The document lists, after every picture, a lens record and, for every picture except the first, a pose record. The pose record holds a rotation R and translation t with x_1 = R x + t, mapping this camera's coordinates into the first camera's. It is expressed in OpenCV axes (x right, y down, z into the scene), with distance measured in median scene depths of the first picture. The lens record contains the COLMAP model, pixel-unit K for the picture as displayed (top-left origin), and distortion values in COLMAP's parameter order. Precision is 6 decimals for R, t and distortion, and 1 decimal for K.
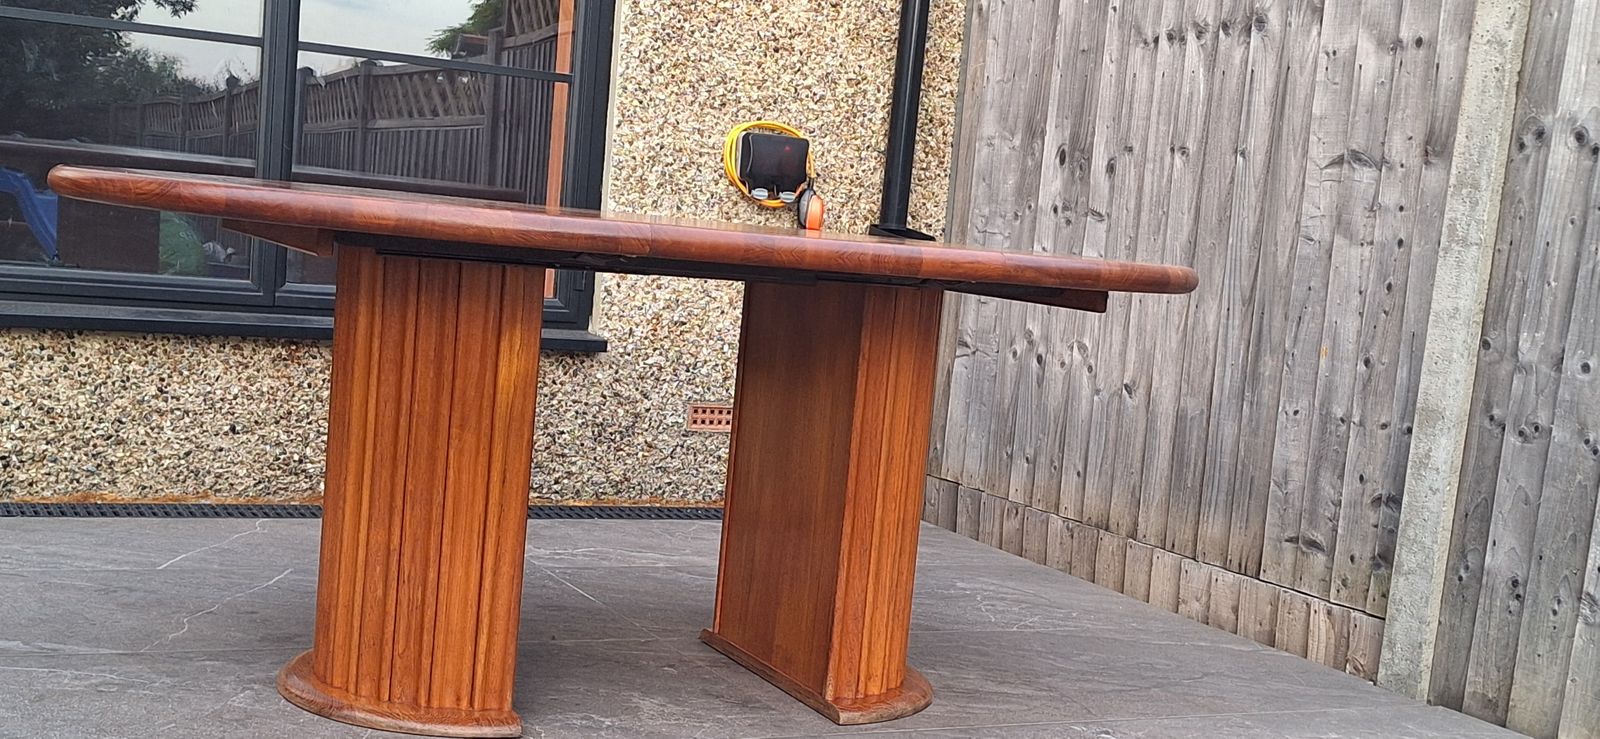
lens RADIAL K [[1947.8, 0, 801.7], [0, 1947.8, 404.6], [0, 0, 1]] dist [0.154061, -0.306529]
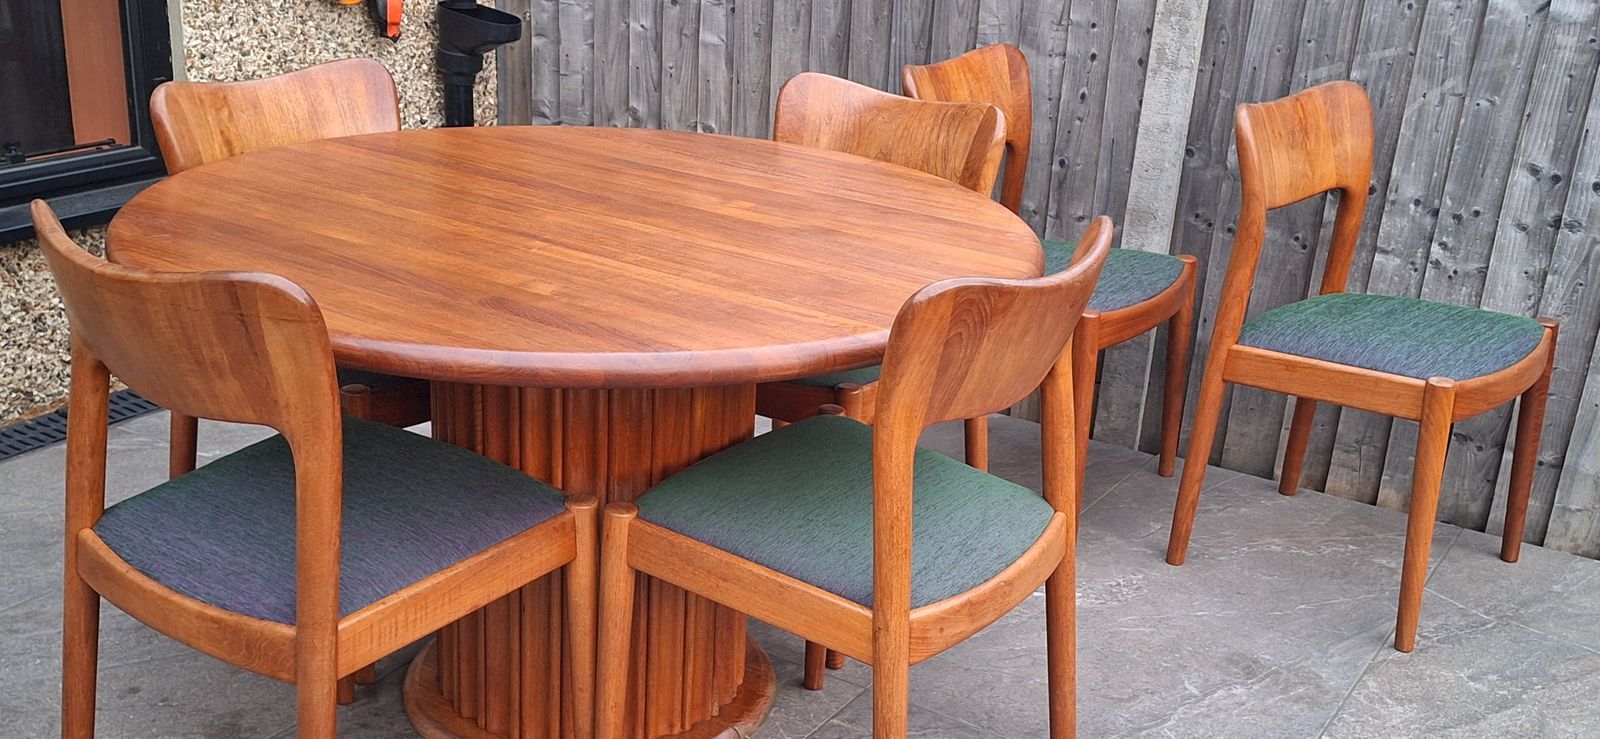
lens RADIAL K [[1699.3, 0, 814.3], [0, 1699.3, 376.7], [0, 0, 1]] dist [0.151683, -0.271766]
pose [[0.858018, -0.214695, 0.466595, -0.280235], [0.077074, 0.951979, 0.296304, -0.181800], [-0.507804, -0.218272, 0.833362, 0.204088]]
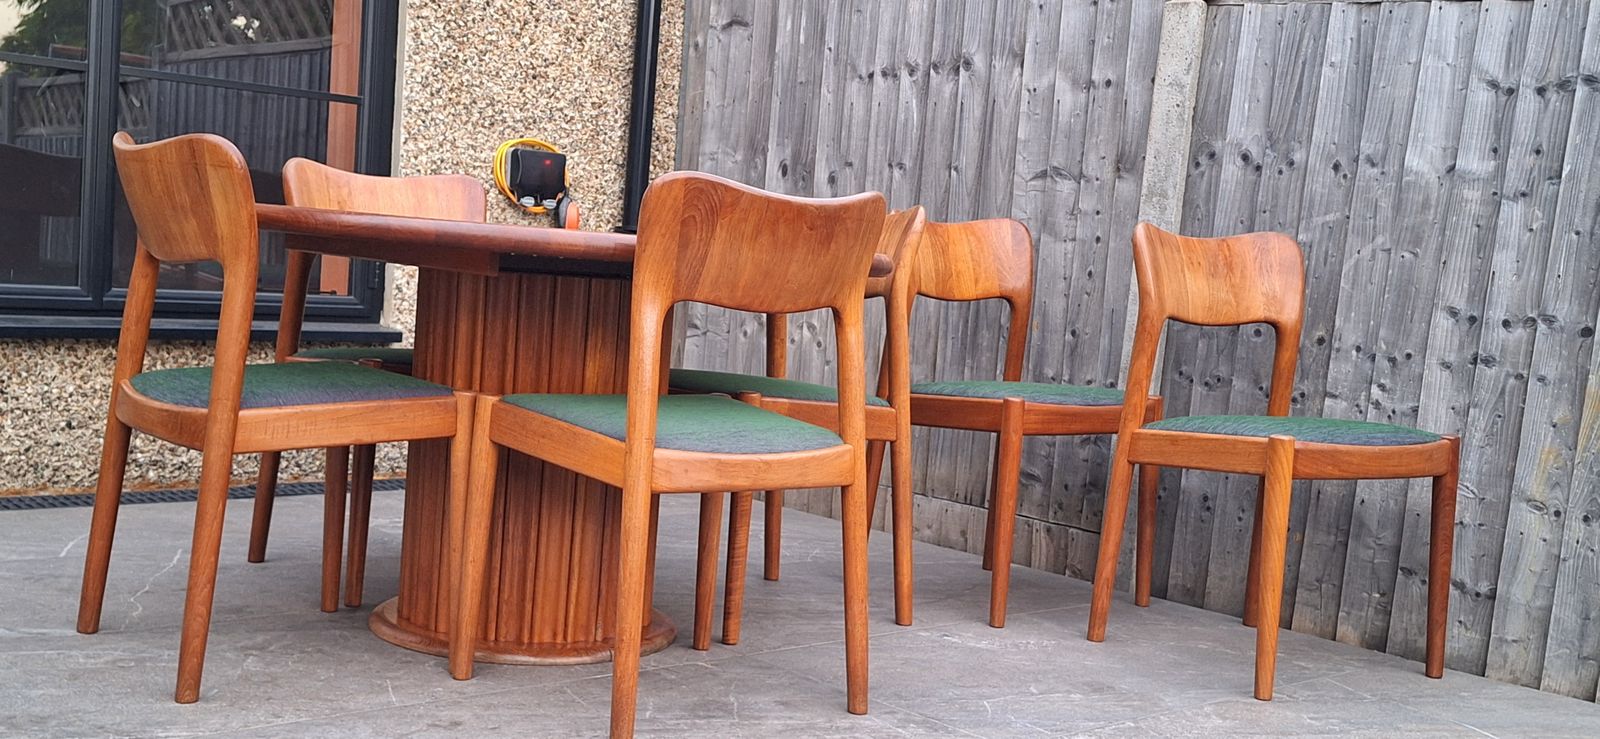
lens RADIAL K [[1694.2, 0, 780.8], [0, 1694.2, 380.6], [0, 0, 1]] dist [0.156883, -0.300929]
pose [[0.964347, -0.037115, 0.262026, -0.165538], [0.035898, 0.999311, 0.009432, -0.006961], [-0.262195, 0.000310, 0.965015, -0.015172]]
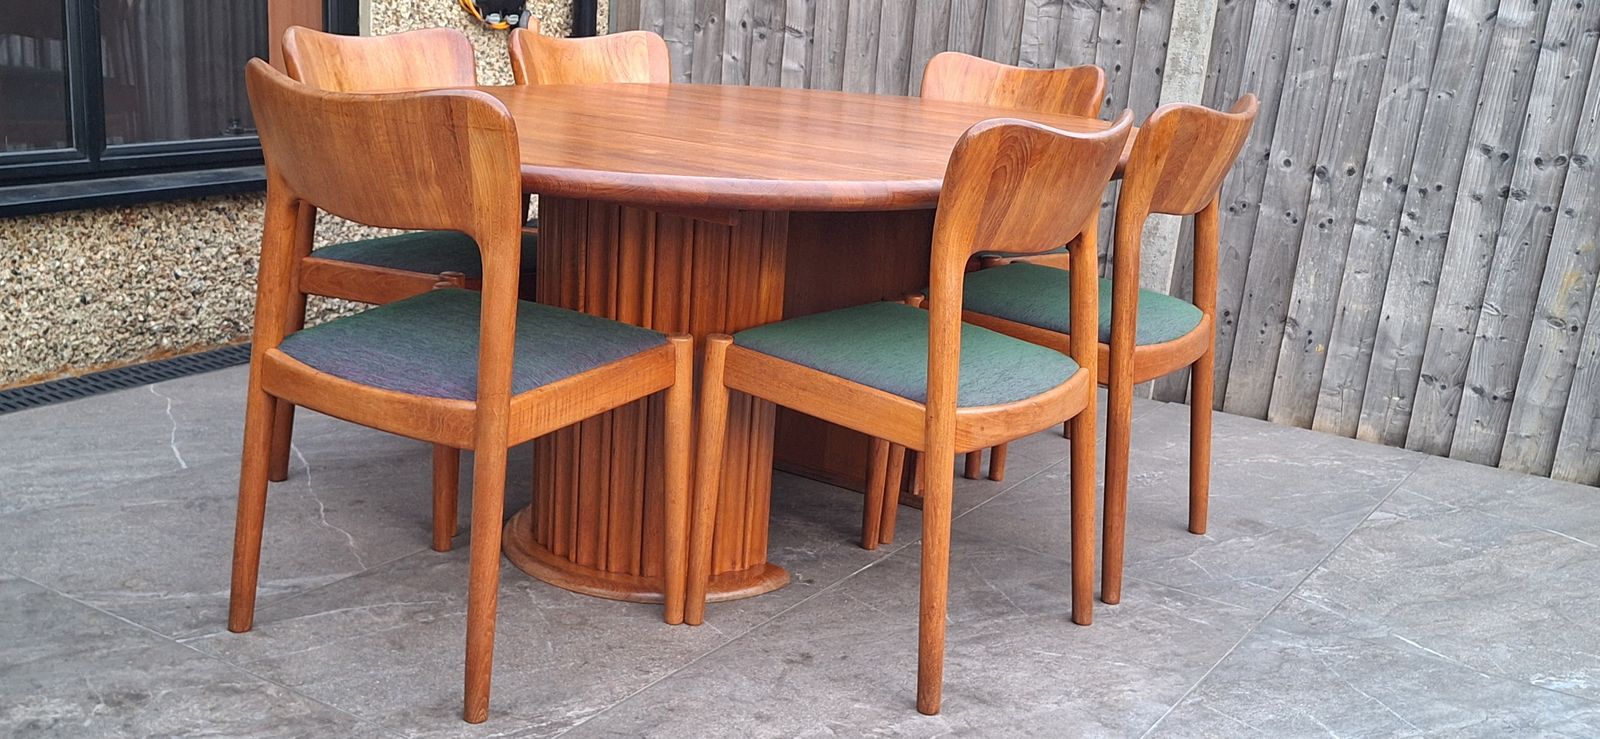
lens RADIAL K [[1588.7, 0, 780.2], [0, 1588.7, 375.2], [0, 0, 1]] dist [0.131929, -0.220782]
pose [[0.869827, -0.154153, 0.468656, -0.385648], [0.058980, 0.975611, 0.211436, -0.106739], [-0.489819, -0.156271, 0.857704, 0.122425]]
